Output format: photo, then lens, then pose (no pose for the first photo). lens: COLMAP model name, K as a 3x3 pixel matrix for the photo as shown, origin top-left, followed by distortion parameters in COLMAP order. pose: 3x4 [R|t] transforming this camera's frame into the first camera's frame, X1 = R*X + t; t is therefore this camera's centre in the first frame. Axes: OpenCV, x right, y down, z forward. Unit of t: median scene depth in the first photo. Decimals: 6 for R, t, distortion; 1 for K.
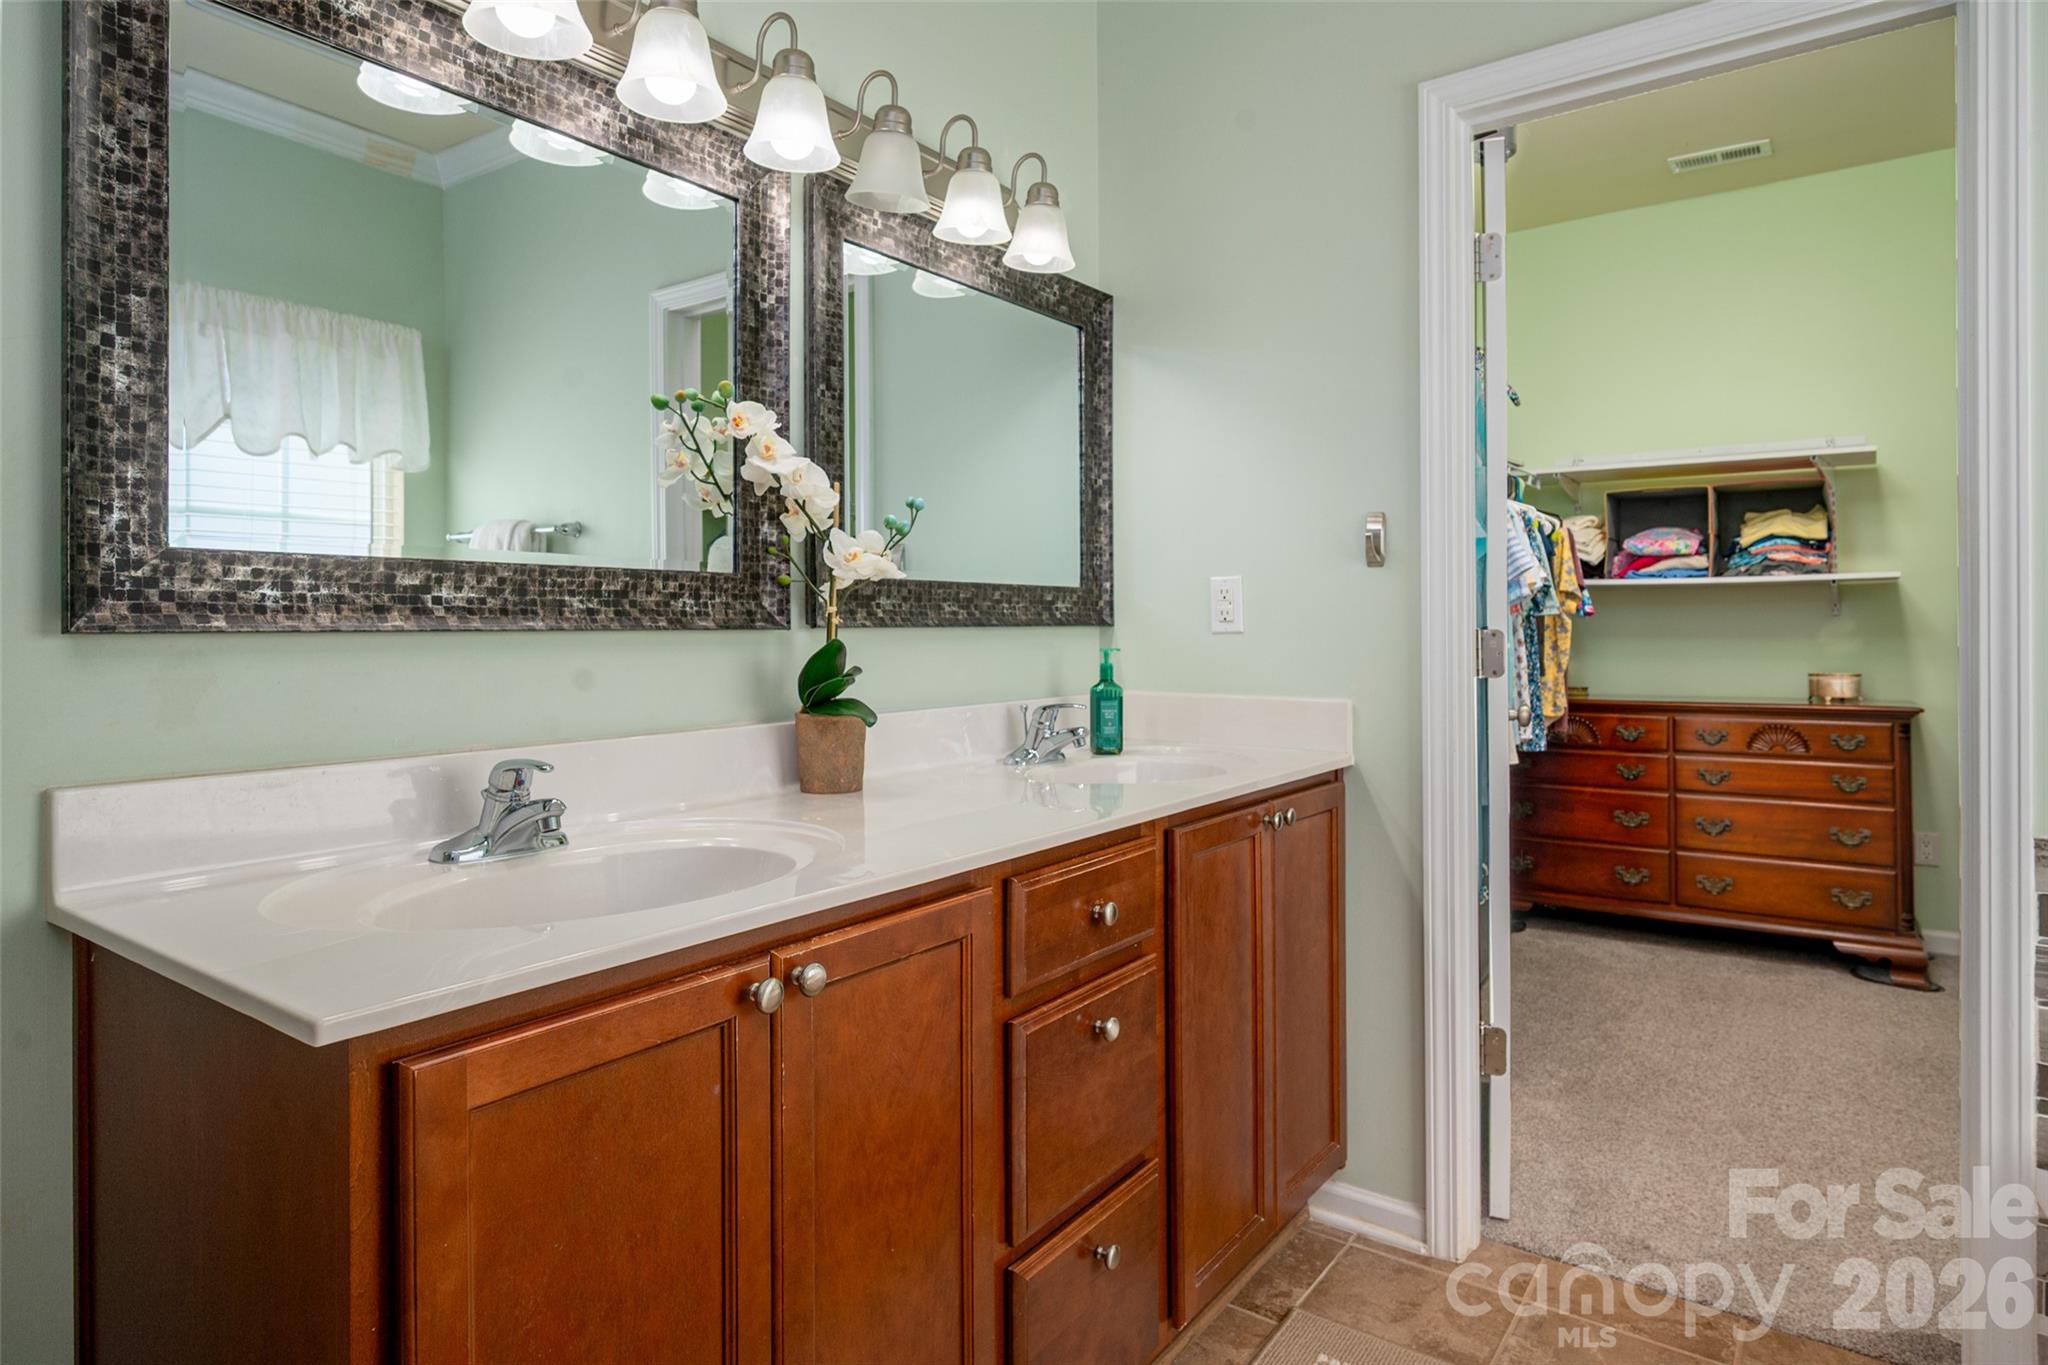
lens RADIAL K [[1125.8, 0, 1020.3], [0, 1125.8, 627.4], [0, 0, 1]] dist [-0.000932, -0.000007]
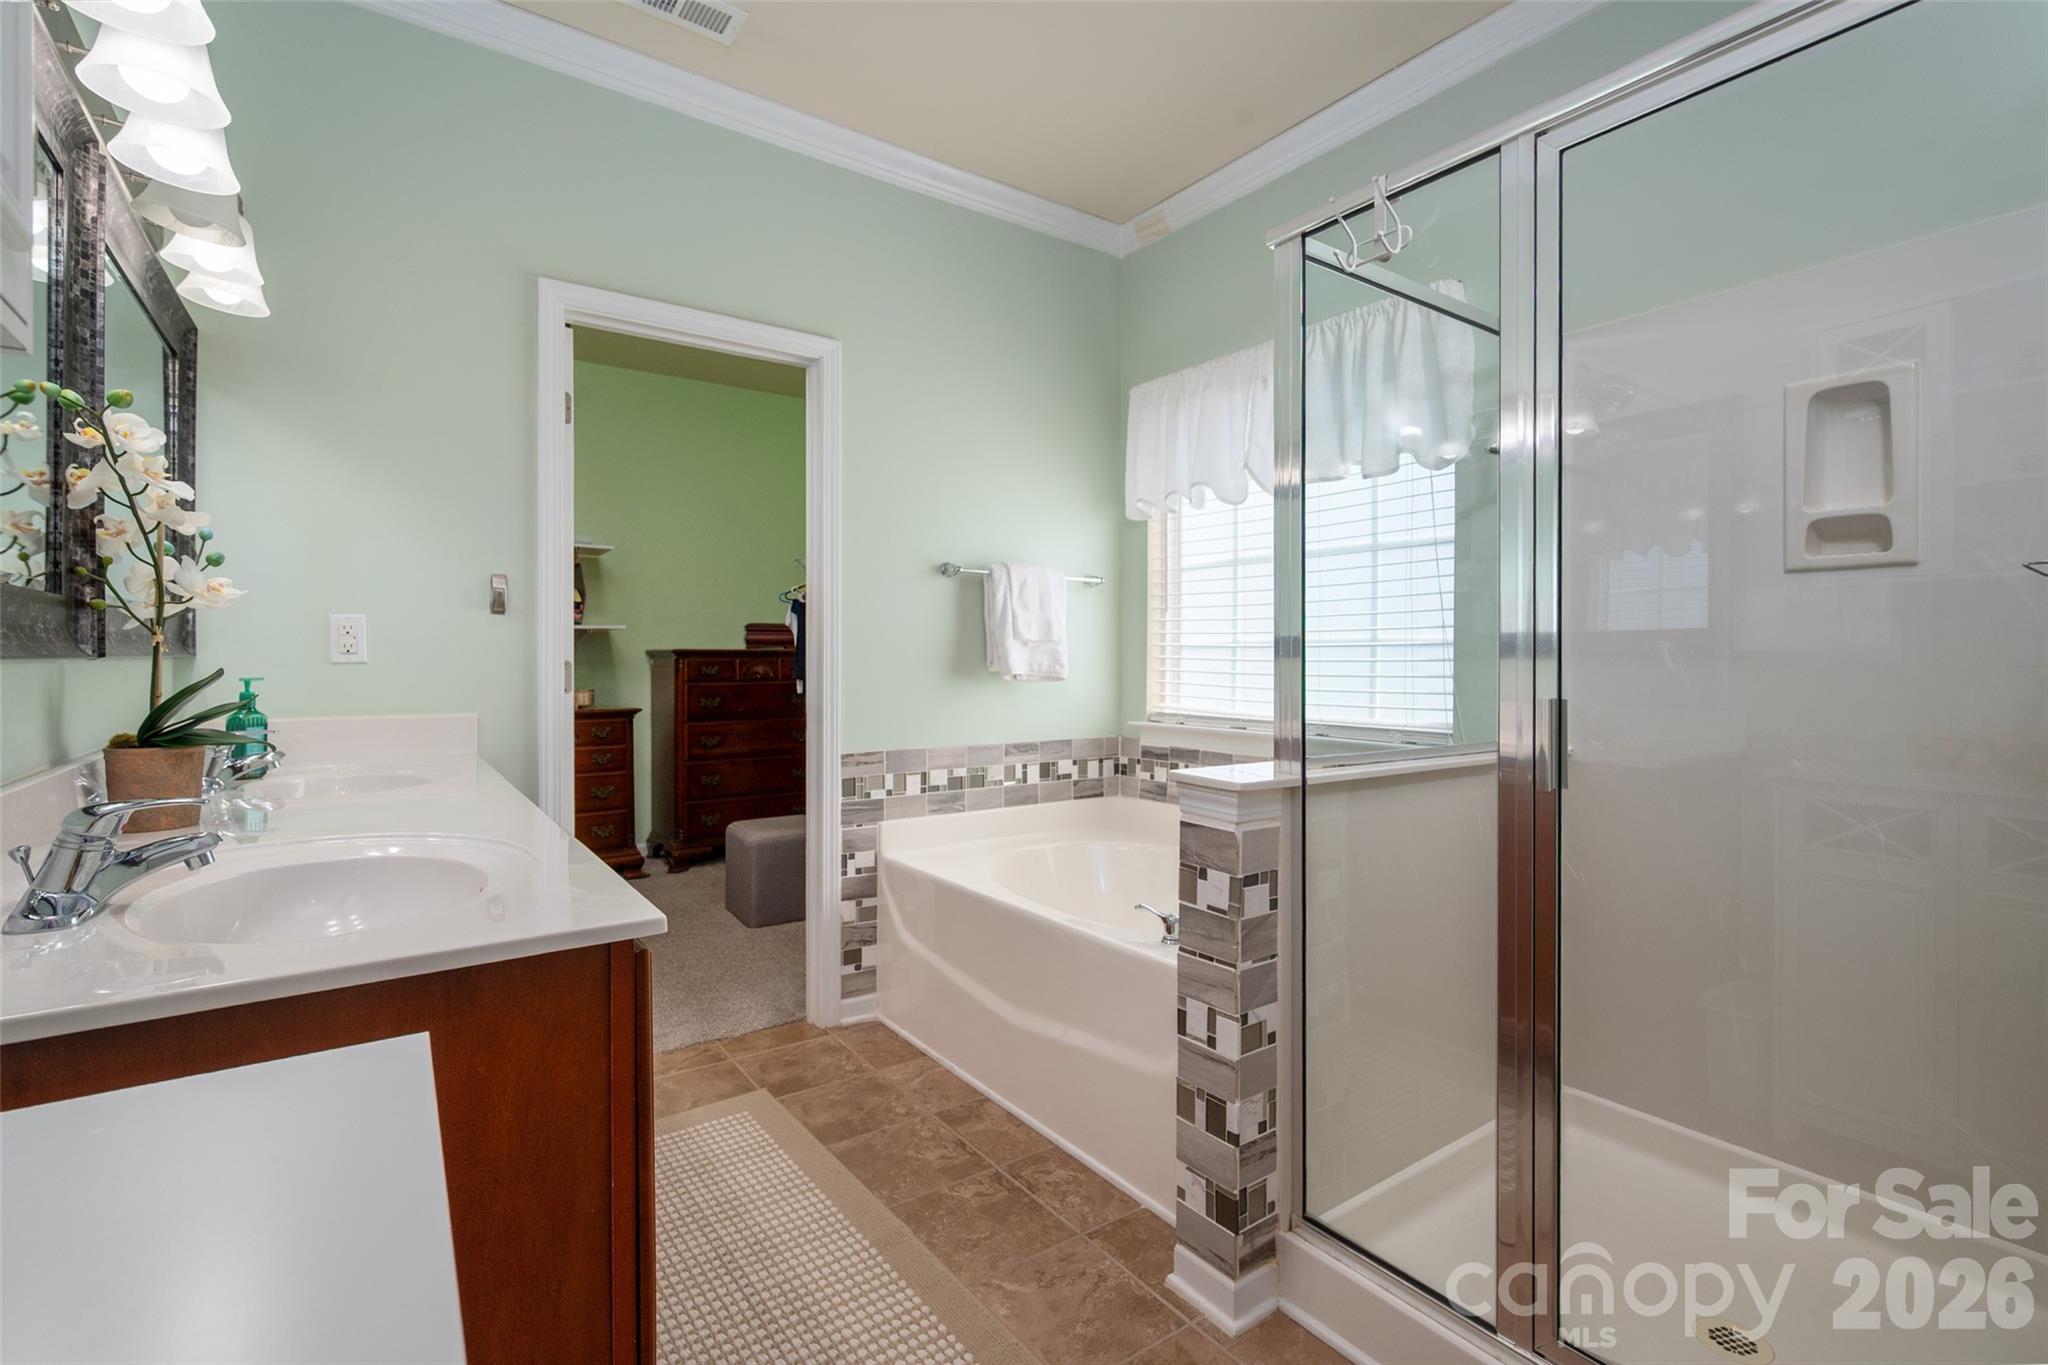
lens RADIAL K [[938.2, 0, 1025.7], [0, 938.2, 669.2], [0, 0, 1]] dist [0.002890, 0.000038]
pose [[0.313429, -0.004738, 0.949600, -0.564282], [-0.005077, 0.999965, 0.006665, 0.000847], [-0.949598, -0.006911, 0.313394, 0.038778]]
